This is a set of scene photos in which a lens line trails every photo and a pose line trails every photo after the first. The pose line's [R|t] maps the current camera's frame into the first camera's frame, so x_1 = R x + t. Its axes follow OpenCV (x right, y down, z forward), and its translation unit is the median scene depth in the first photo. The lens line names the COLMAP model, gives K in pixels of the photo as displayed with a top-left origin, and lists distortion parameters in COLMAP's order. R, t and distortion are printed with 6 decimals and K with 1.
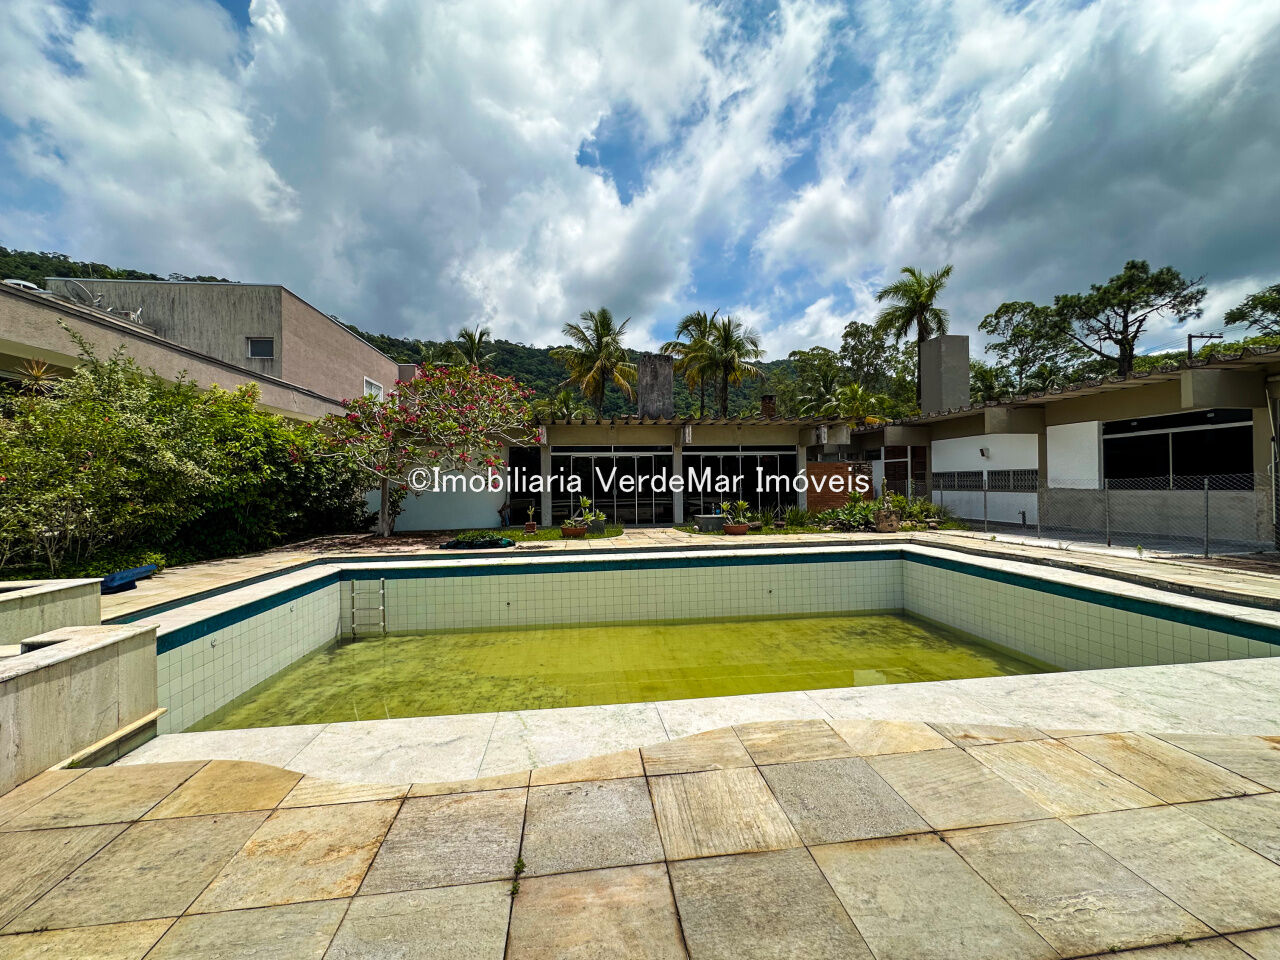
lens RADIAL K [[509.1, 0, 643.0], [0, 509.1, 496.3], [0, 0, 1]] dist [0.000282, -0.007611]
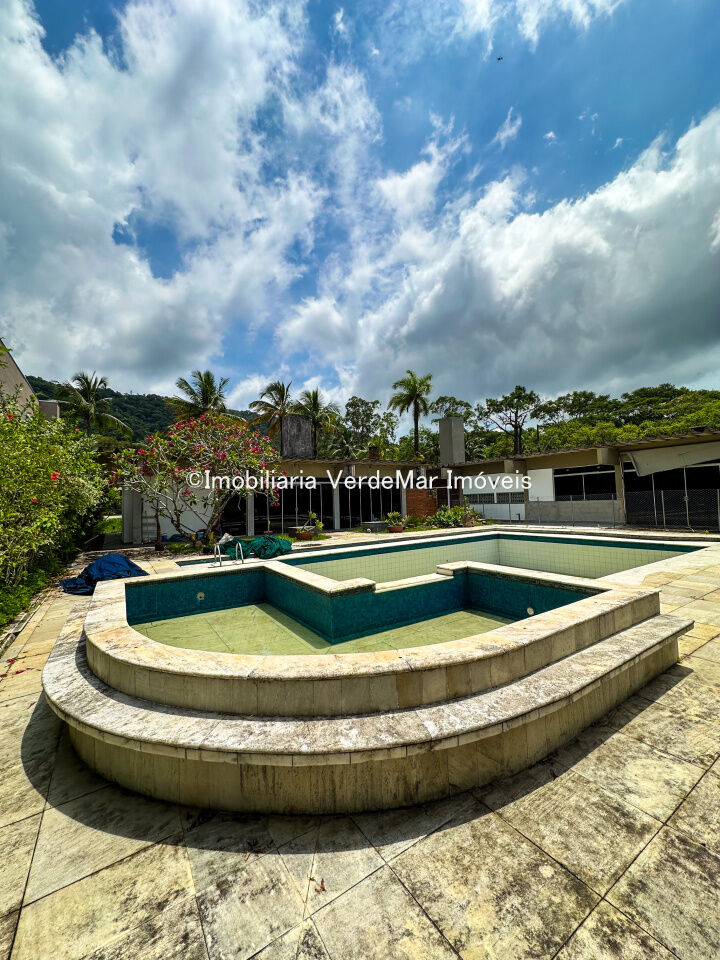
lens RADIAL K [[386.7, 0, 359.5], [0, 386.7, 480.8], [0, 0, 1]] dist [-0.001723, 0.000136]
pose [[0.899419, 0.007721, 0.437019, -0.172384], [0.032214, 0.995954, -0.083896, 0.003600], [-0.435899, 0.089536, 0.895531, -0.026317]]
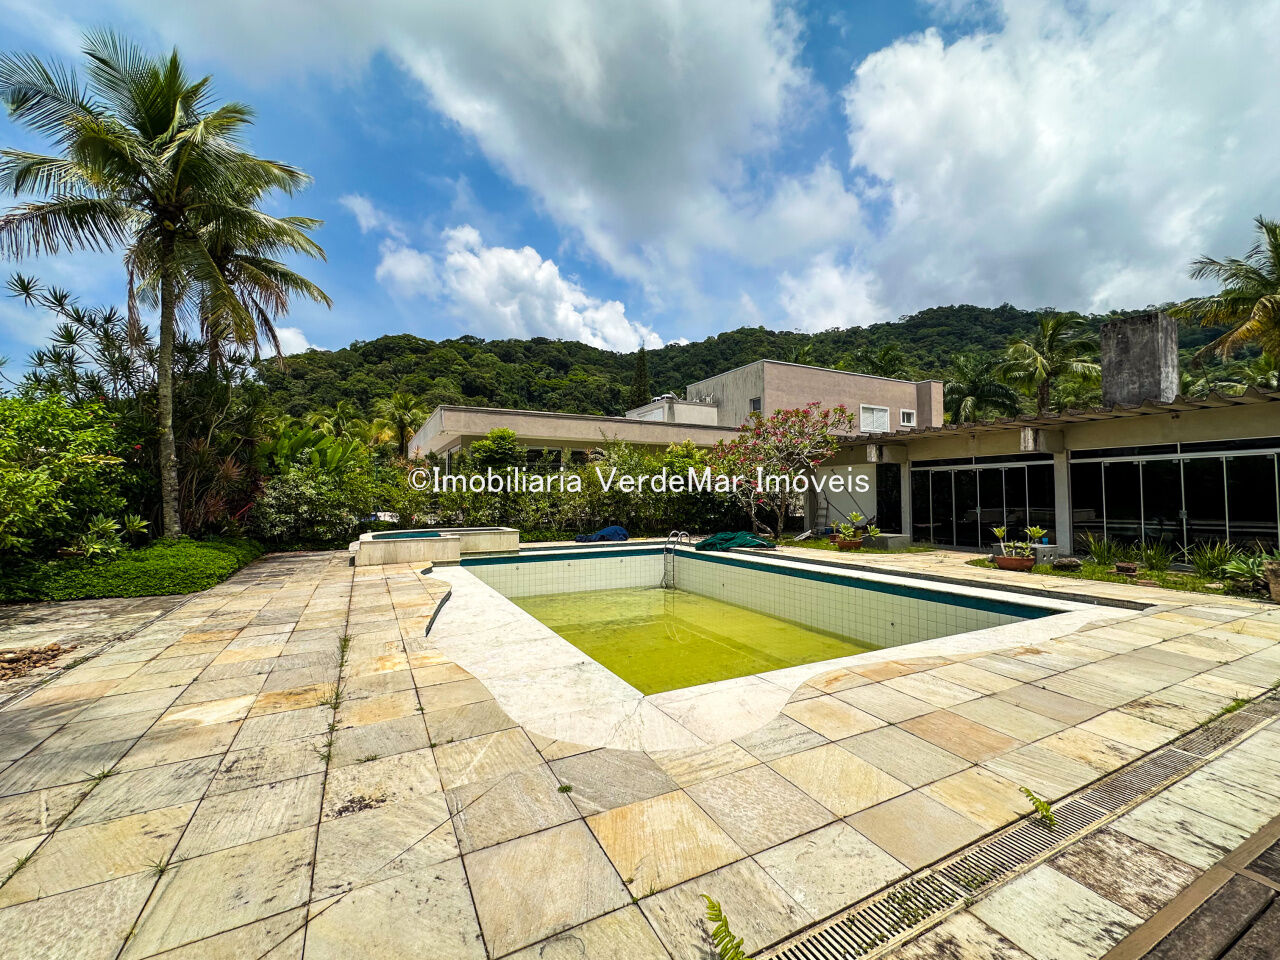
lens RADIAL K [[518.1, 0, 639.2], [0, 518.1, 479.8], [0, 0, 1]] dist [-0.003183, 0.000257]
pose [[0.343509, -0.017784, -0.938981, 0.269486], [-0.026590, 0.999236, -0.028653, -0.008690], [0.938773, 0.034810, 0.342774, 0.070588]]
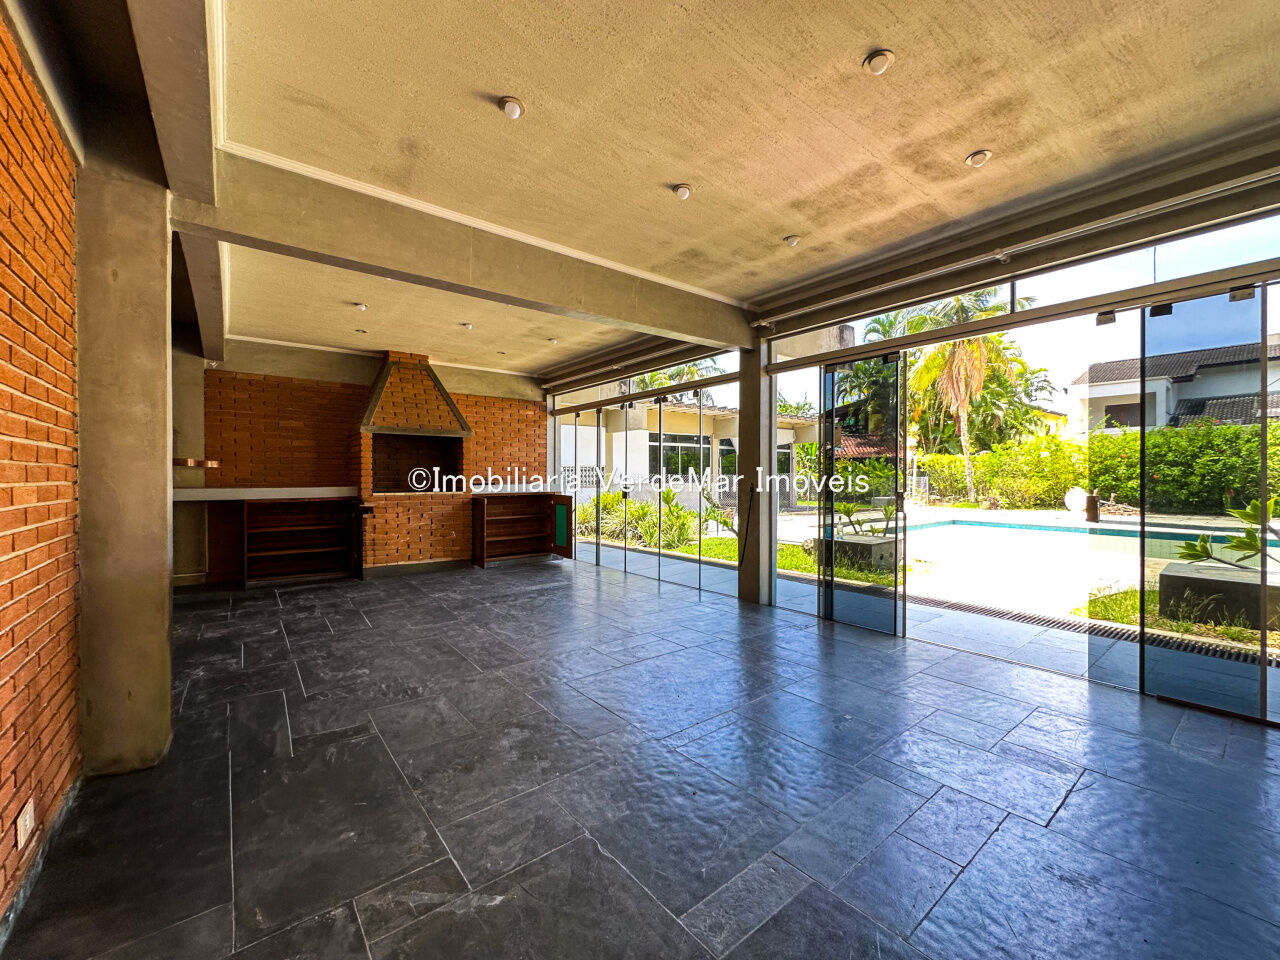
lens RADIAL K [[518.1, 0, 639.2], [0, 518.1, 479.8], [0, 0, 1]] dist [-0.003183, 0.000257]
pose [[-0.523636, 0.009534, 0.851889, -0.073787], [0.032330, 0.999440, 0.008687, -0.012124], [-0.851329, 0.032090, -0.523651, 0.580800]]
